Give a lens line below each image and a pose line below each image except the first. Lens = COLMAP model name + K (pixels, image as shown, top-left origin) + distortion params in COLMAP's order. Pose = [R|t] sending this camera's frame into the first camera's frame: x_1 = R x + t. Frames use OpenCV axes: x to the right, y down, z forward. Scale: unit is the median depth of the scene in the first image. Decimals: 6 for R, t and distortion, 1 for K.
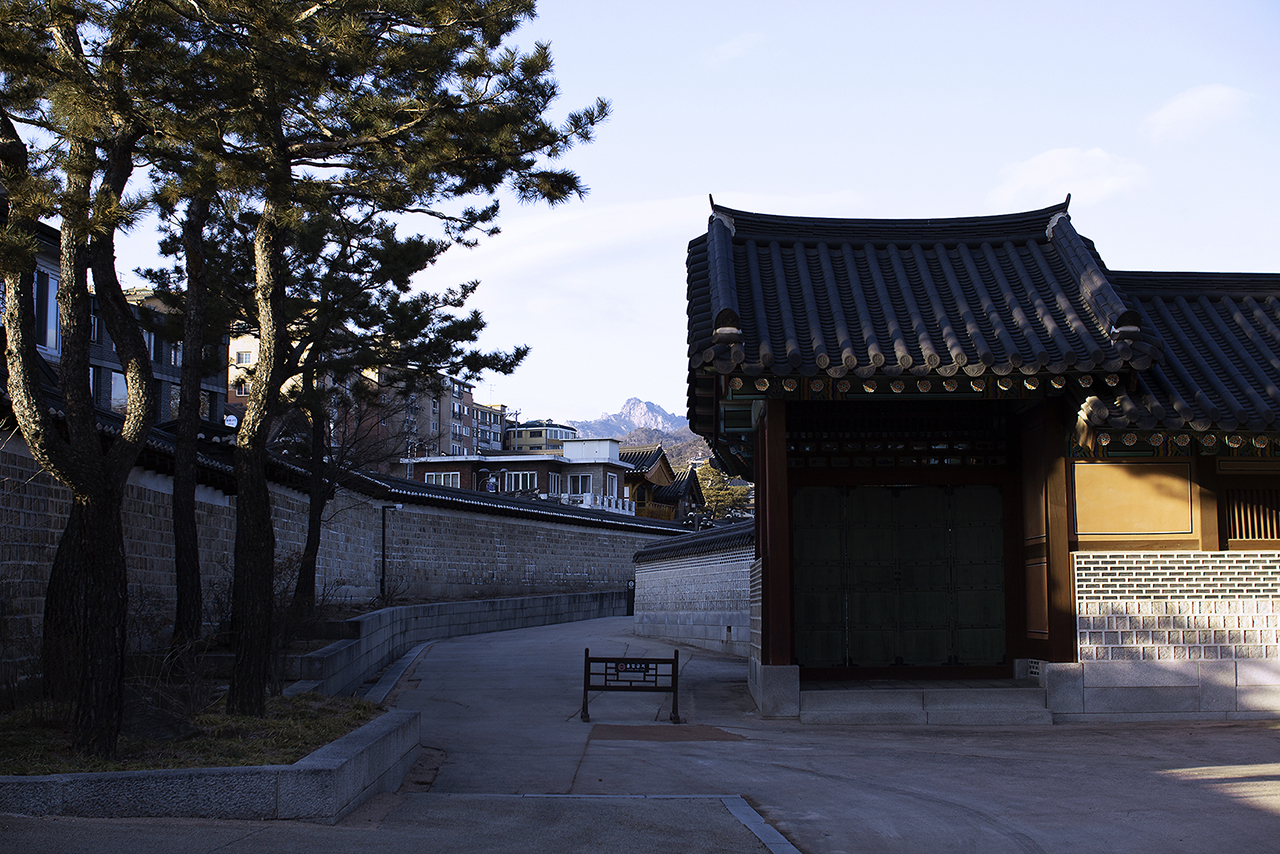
lens RADIAL K [[1779.5, 0, 637.2], [0, 1779.5, 431.2], [0, 0, 1]] dist [-0.117433, 0.000000]
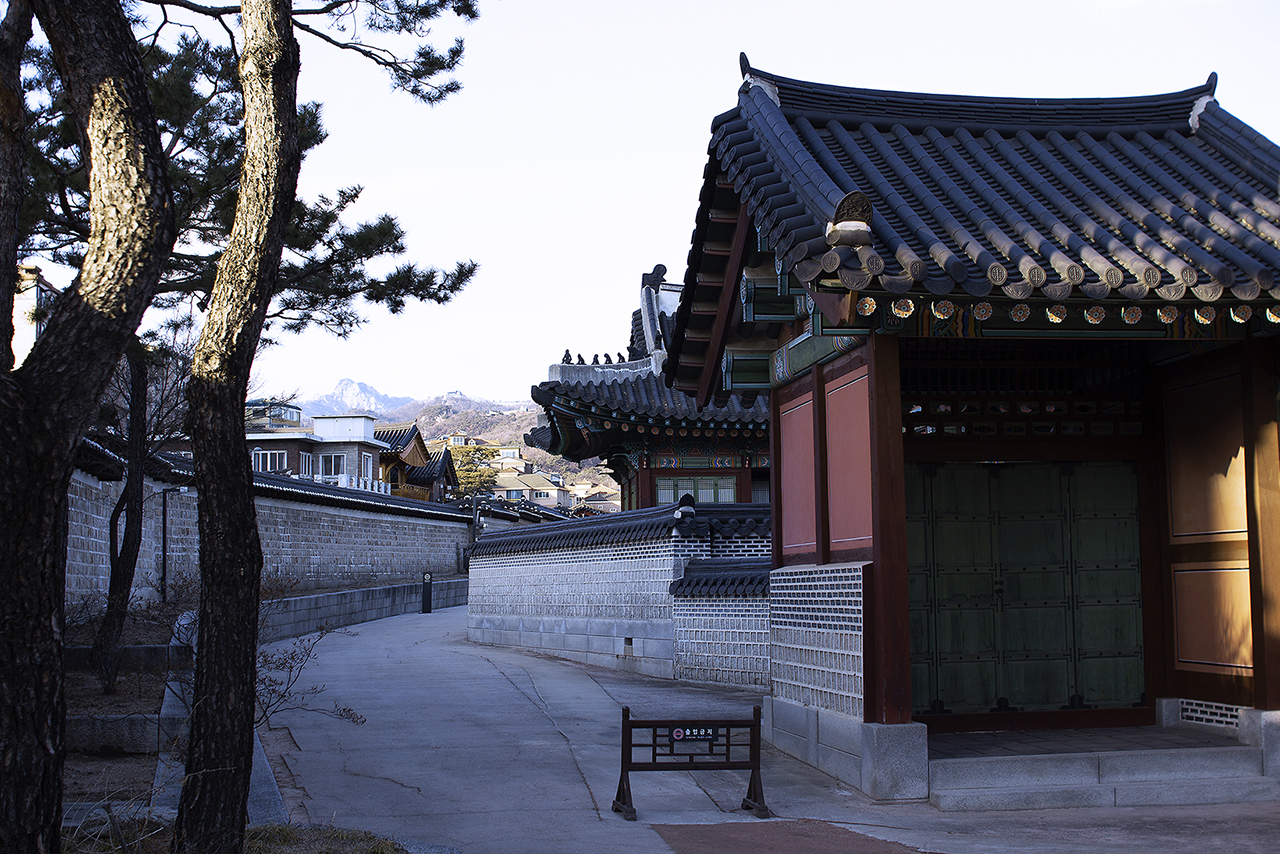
lens RADIAL K [[1779.5, 0, 643.8], [0, 1779.5, 421.4], [0, 0, 1]] dist [-0.117433, 0.000000]
pose [[0.986472, 0.005657, 0.163834, -0.113695], [-0.006427, 0.999971, 0.004167, 0.011772], [-0.163806, -0.005164, 0.986479, 0.305390]]
